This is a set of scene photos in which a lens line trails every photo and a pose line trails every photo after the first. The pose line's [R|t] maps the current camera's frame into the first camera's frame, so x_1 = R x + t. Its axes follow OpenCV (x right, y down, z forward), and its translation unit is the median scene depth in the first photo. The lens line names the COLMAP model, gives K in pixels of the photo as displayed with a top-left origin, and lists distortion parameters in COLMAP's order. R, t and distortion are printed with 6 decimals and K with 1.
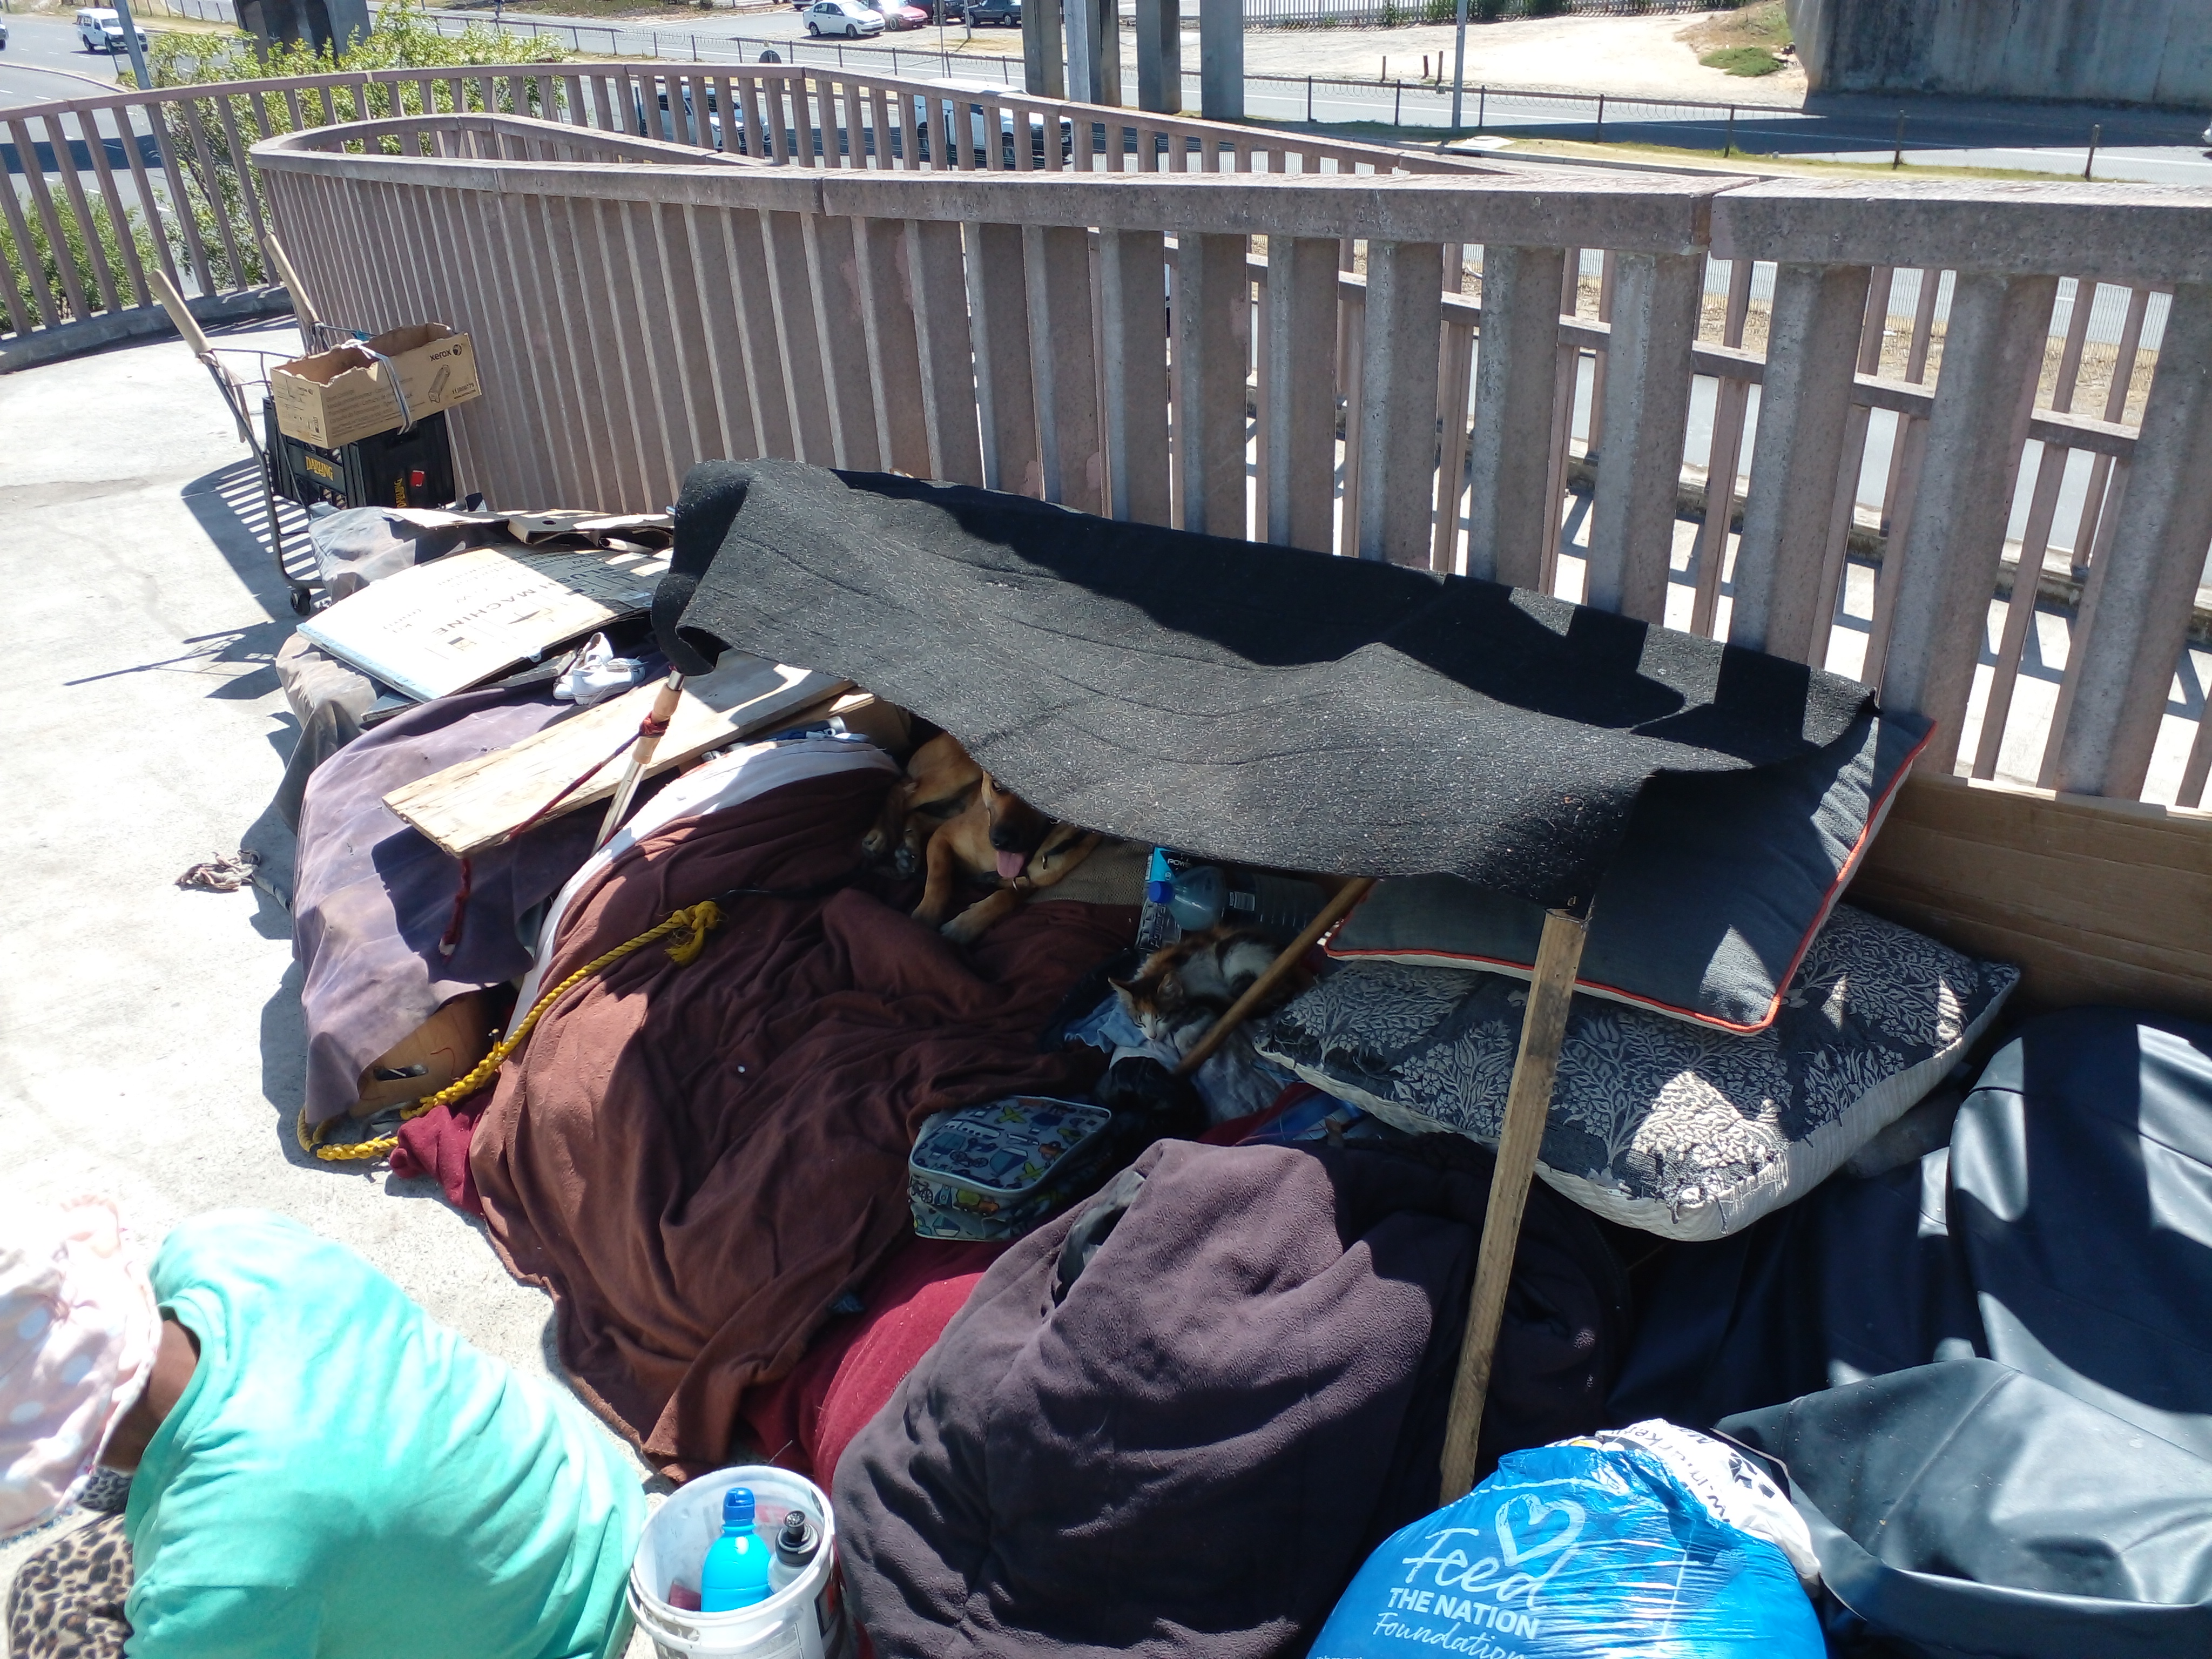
lens RADIAL K [[1711.0, 0, 1104.3], [0, 1711.0, 920.5], [0, 0, 1]] dist [0.052426, -0.132891]
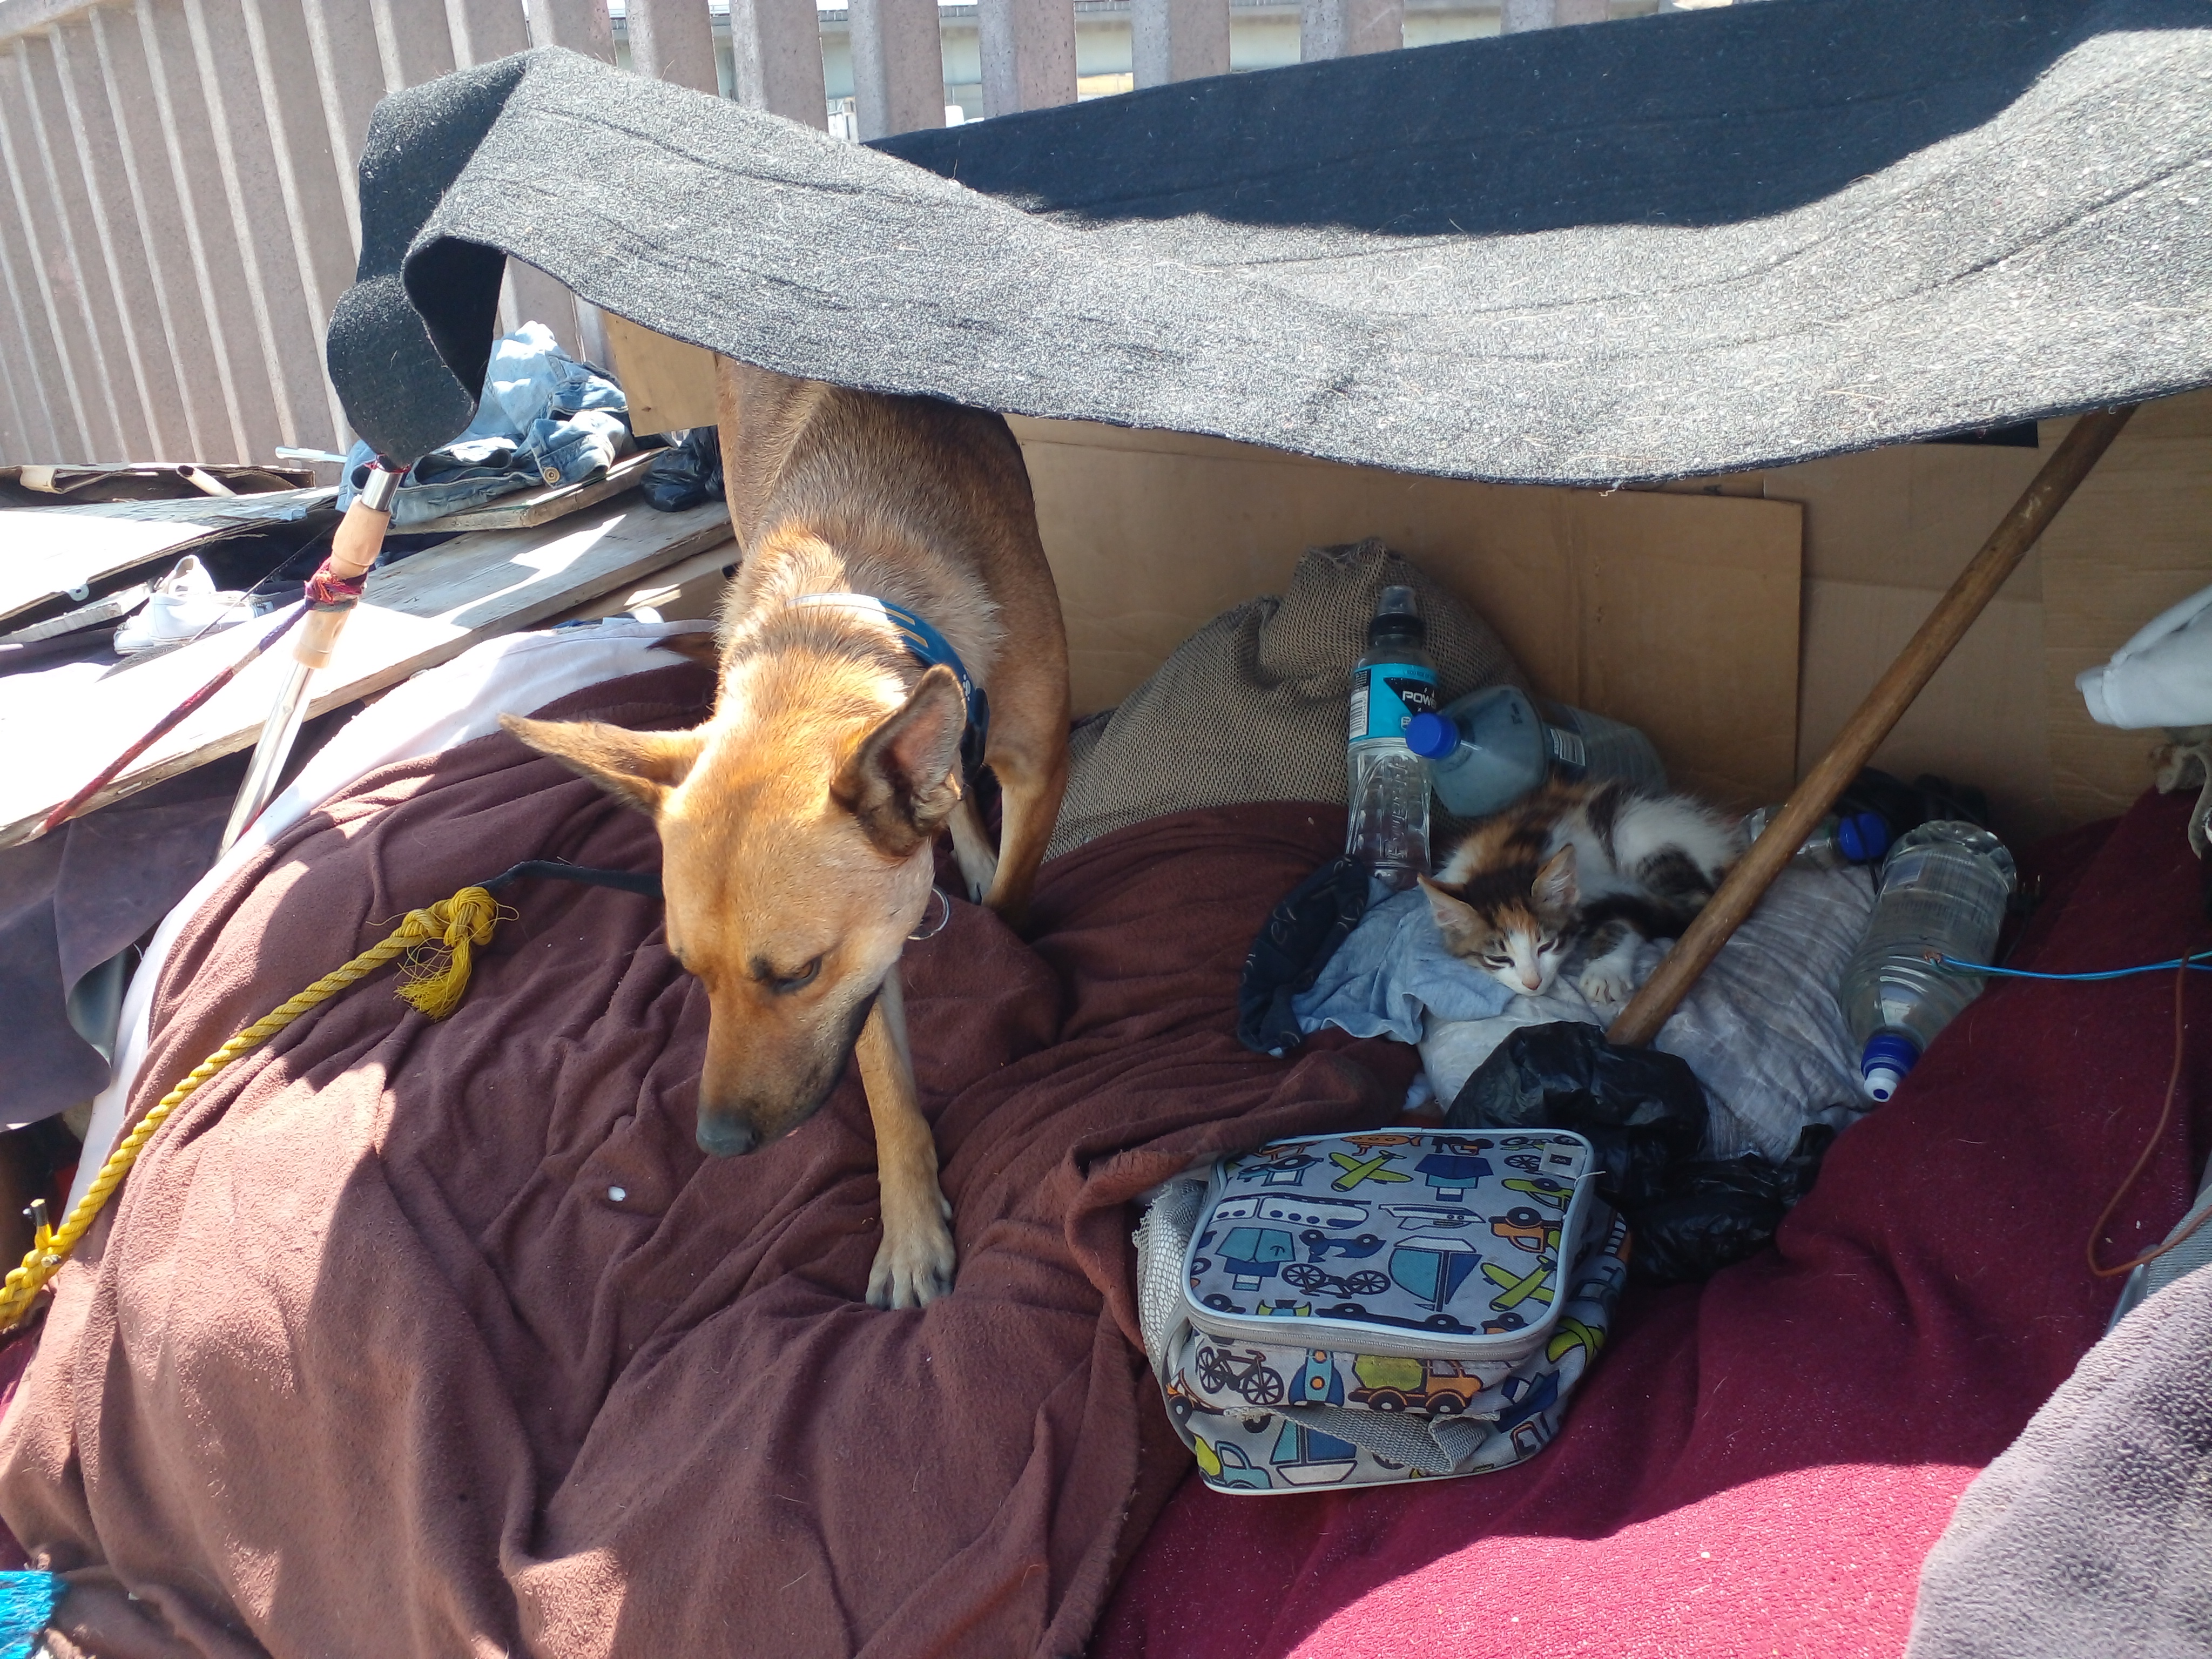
lens RADIAL K [[1686.7, 0, 1102.2], [0, 1686.7, 897.7], [0, 0, 1]] dist [0.040972, -0.068741]
pose [[0.969862, -0.096329, 0.223804, -0.194151], [0.120803, 0.987794, -0.098339, 0.075240], [-0.211600, 0.122412, 0.969660, 0.555720]]
